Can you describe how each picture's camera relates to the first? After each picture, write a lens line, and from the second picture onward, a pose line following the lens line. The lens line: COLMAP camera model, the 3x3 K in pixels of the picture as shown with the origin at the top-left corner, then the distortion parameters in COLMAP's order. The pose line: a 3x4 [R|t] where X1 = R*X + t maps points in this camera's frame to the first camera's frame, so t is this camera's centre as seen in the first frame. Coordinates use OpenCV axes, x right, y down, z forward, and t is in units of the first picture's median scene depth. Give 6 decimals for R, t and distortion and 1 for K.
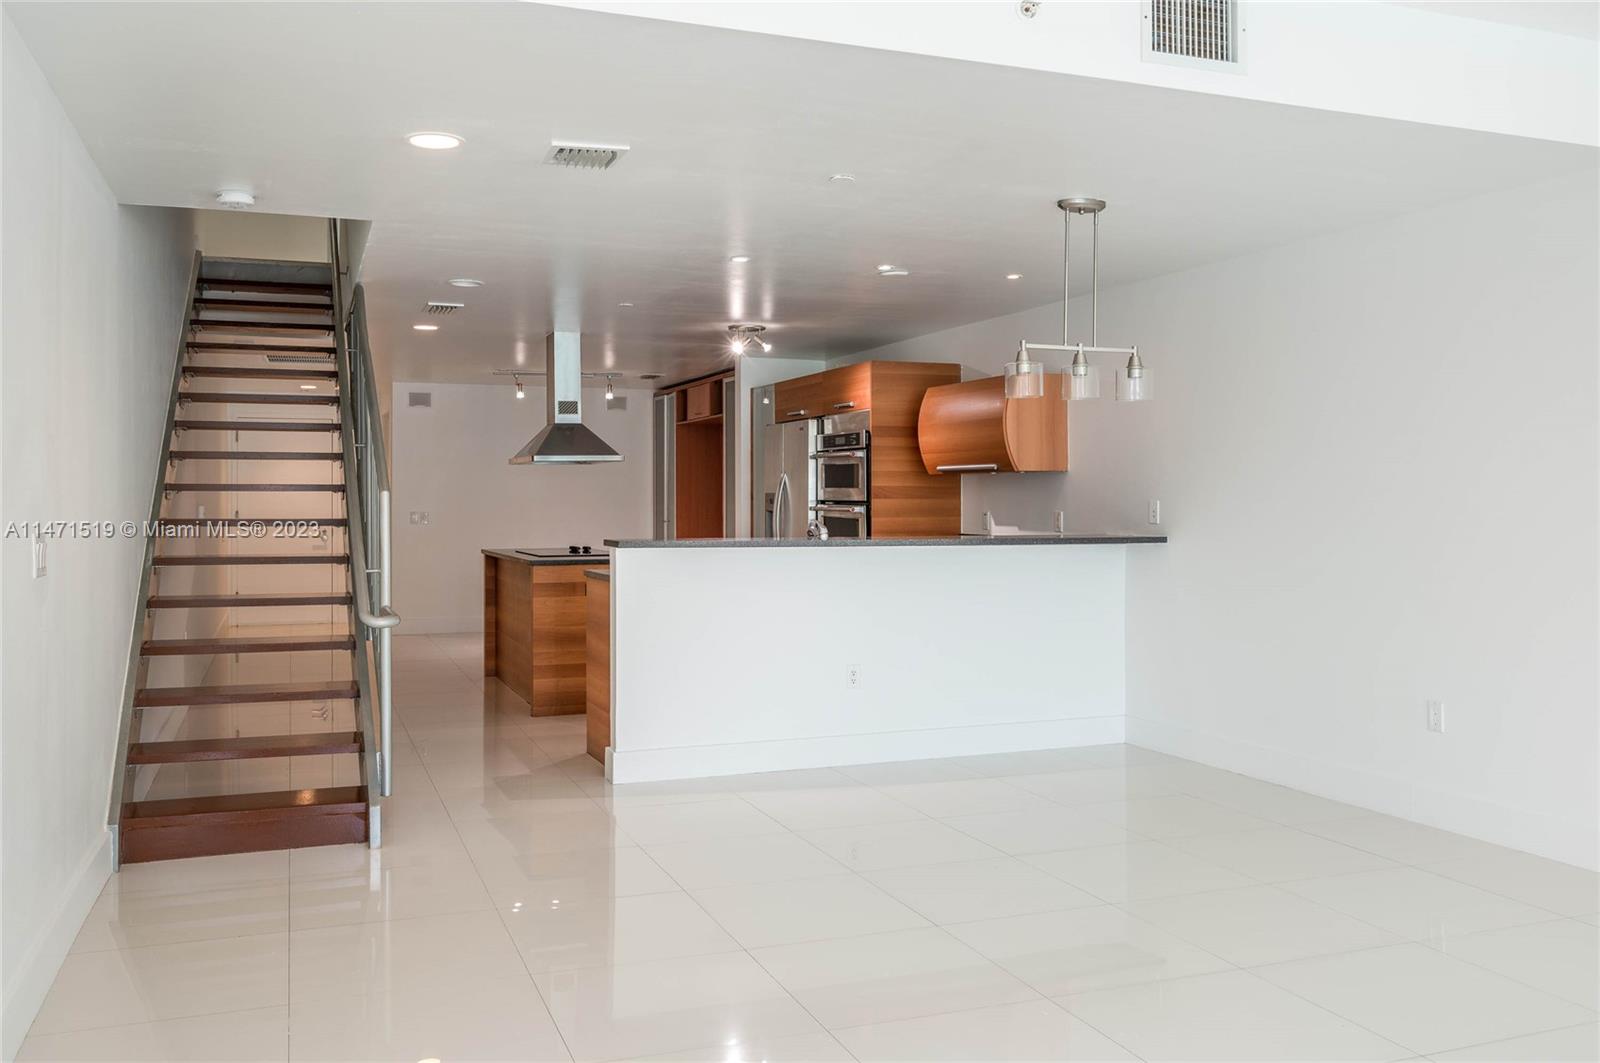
lens RADIAL K [[1325.3, 0, 799.3], [0, 1325.3, 501.3], [0, 0, 1]] dist [-0.004458, -0.001217]
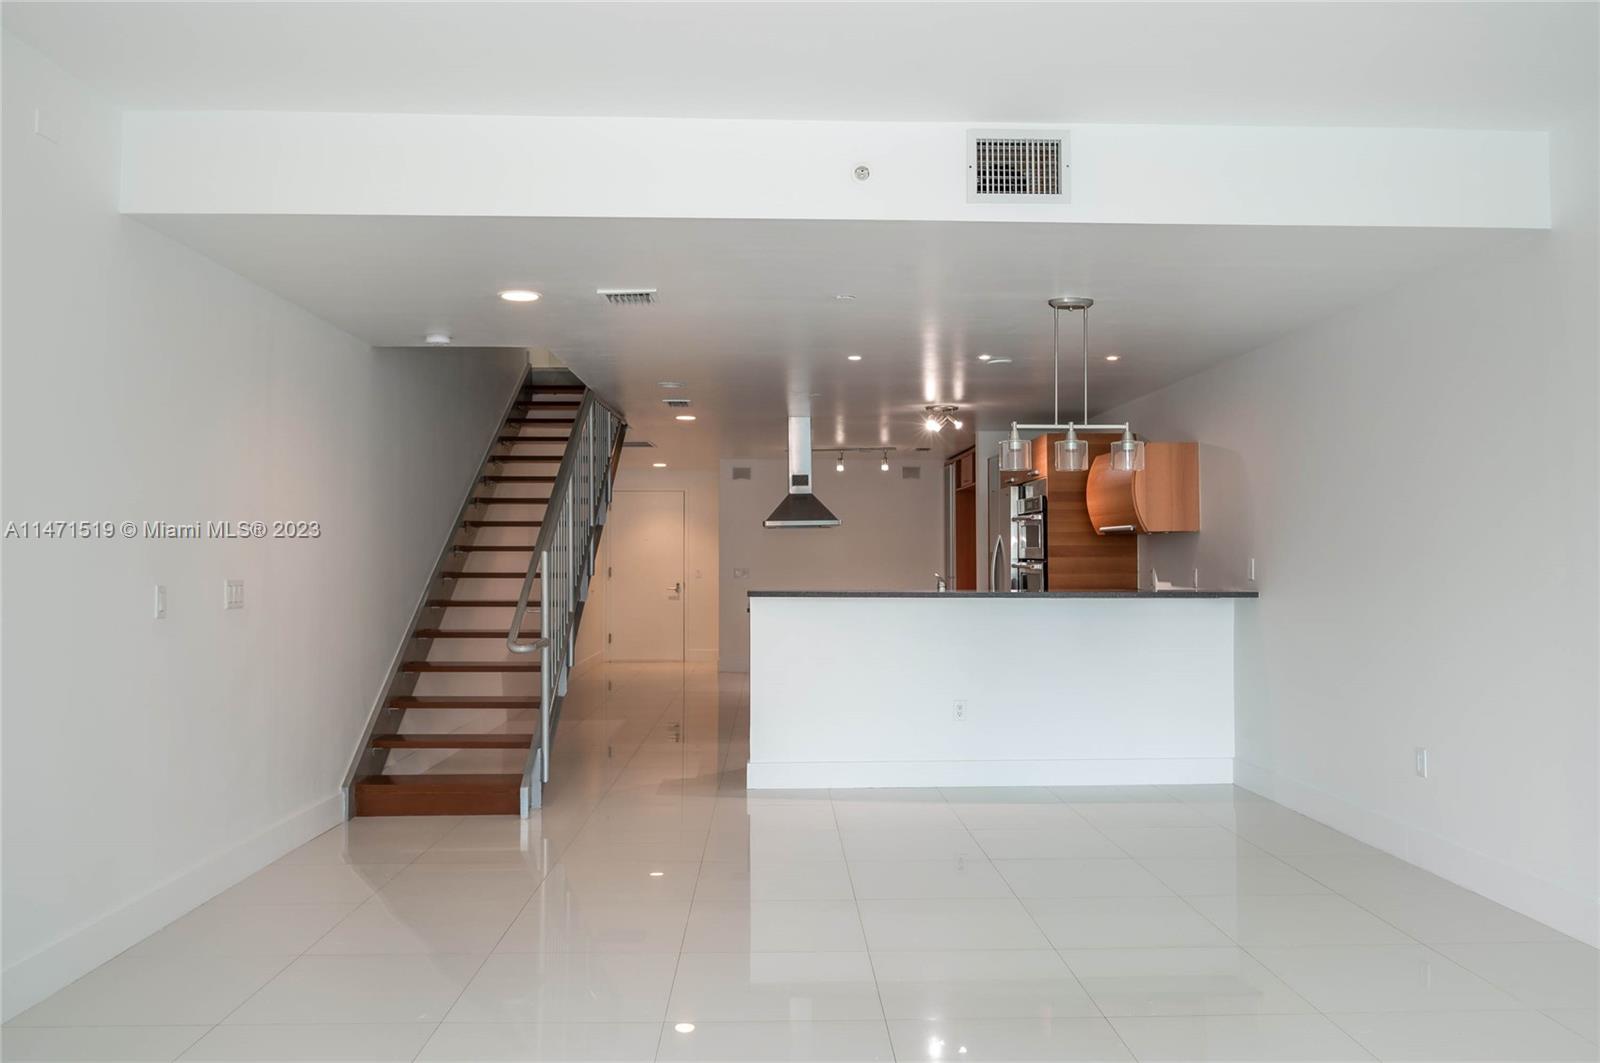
lens RADIAL K [[1234.7, 0, 800.0], [0, 1234.7, 531.5], [0, 0, 1]] dist [0.001189, 0.000534]
pose [[0.948349, -0.006847, -0.317155, 0.186888], [-0.000375, 0.999742, -0.022707, 0.000355], [0.317229, 0.021653, 0.948102, -0.053516]]
